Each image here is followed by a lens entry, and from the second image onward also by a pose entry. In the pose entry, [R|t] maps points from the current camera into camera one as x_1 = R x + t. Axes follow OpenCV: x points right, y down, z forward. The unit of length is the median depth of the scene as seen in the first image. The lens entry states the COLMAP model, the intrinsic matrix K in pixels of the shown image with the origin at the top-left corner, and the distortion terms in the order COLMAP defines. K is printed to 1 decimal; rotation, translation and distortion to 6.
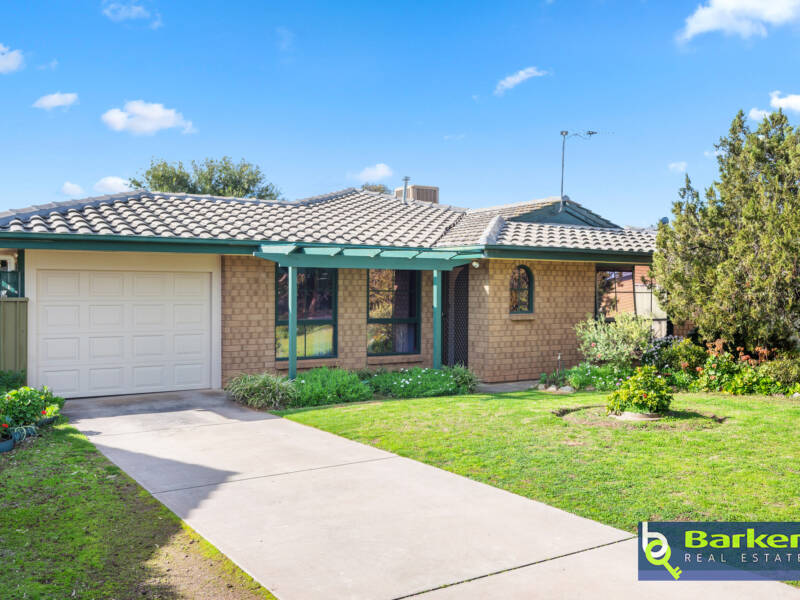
lens RADIAL K [[695.7, 0, 402.9], [0, 695.7, 297.9], [0, 0, 1]] dist [0.002278, 0.000572]
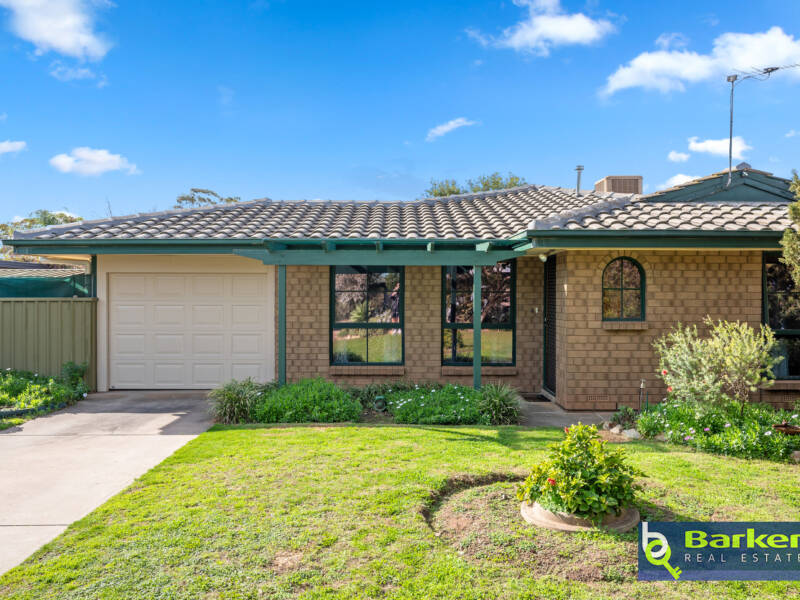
lens RADIAL K [[584.0, 0, 432.9], [0, 584.0, 291.5], [0, 0, 1]] dist [0.008469, 0.000354]
pose [[0.863672, -0.002552, -0.504049, 0.344685], [-0.004608, 0.999905, -0.012959, -0.000549], [0.504034, 0.013515, 0.863578, 0.387603]]
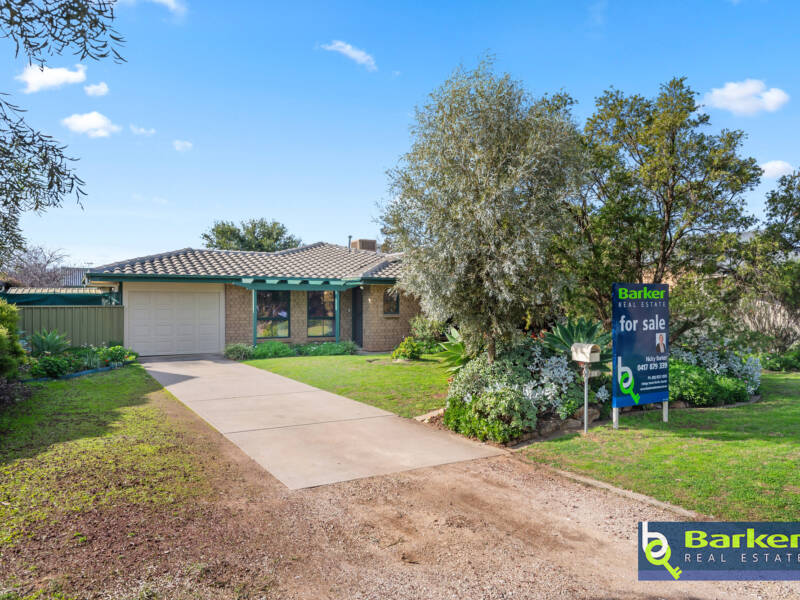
lens RADIAL K [[505.1, 0, 405.1], [0, 505.1, 302.0], [0, 0, 1]] dist [-0.015461, 0.005135]
pose [[0.999553, -0.002151, -0.029825, 0.274562], [0.001771, 0.999917, -0.012773, 0.008346], [0.029850, 0.012715, 0.999474, -0.373713]]
